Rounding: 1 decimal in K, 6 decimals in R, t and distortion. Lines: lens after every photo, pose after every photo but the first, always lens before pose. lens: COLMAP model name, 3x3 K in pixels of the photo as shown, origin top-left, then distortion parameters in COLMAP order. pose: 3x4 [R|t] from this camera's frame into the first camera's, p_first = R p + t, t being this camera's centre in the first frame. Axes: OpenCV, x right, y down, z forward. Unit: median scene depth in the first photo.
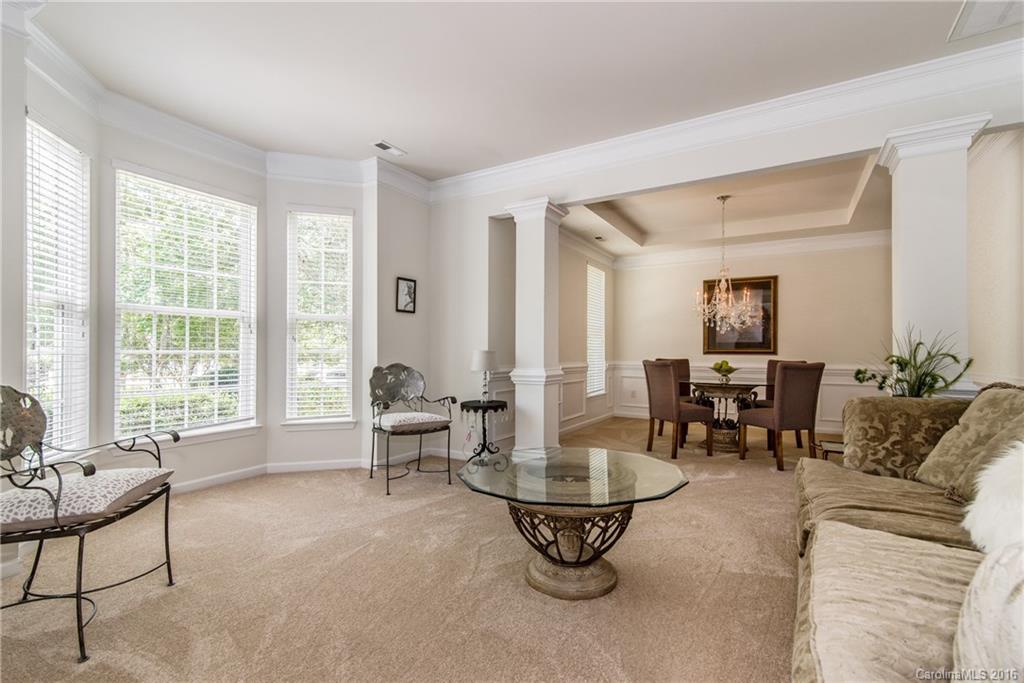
lens RADIAL K [[468.8, 0, 504.4], [0, 468.8, 344.8], [0, 0, 1]] dist [0.021180, -0.002679]
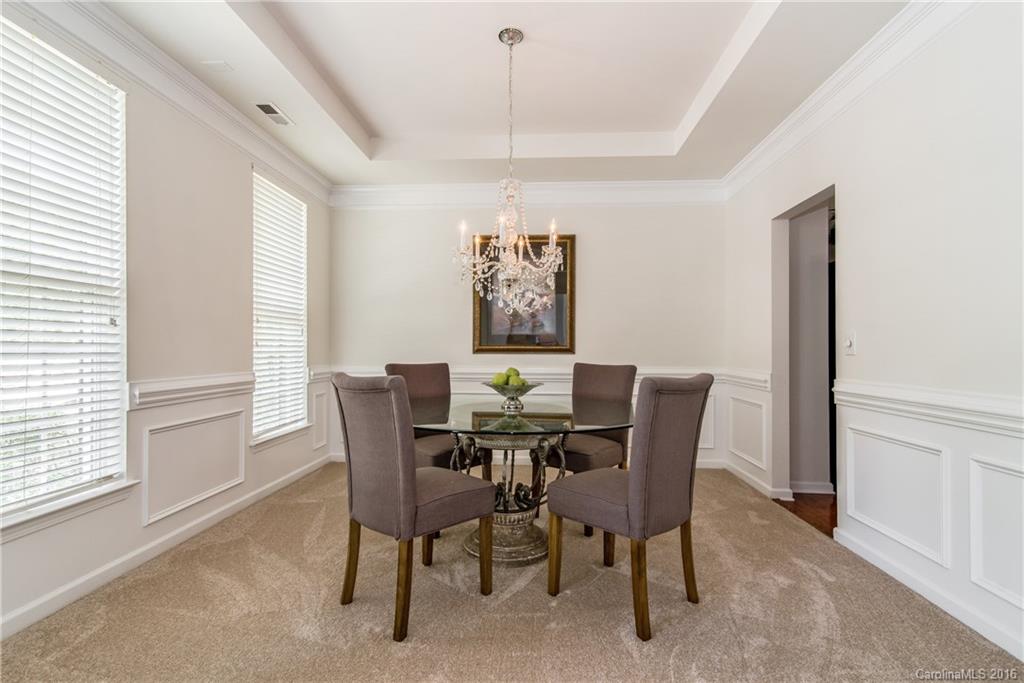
lens RADIAL K [[468.8, 0, 510.0], [0, 468.8, 343.1], [0, 0, 1]] dist [0.021180, -0.002679]
pose [[0.885975, -0.000393, 0.463732, 0.209684], [-0.002823, 0.999977, 0.006241, 0.003840], [-0.463724, -0.006839, 0.885953, 0.500867]]
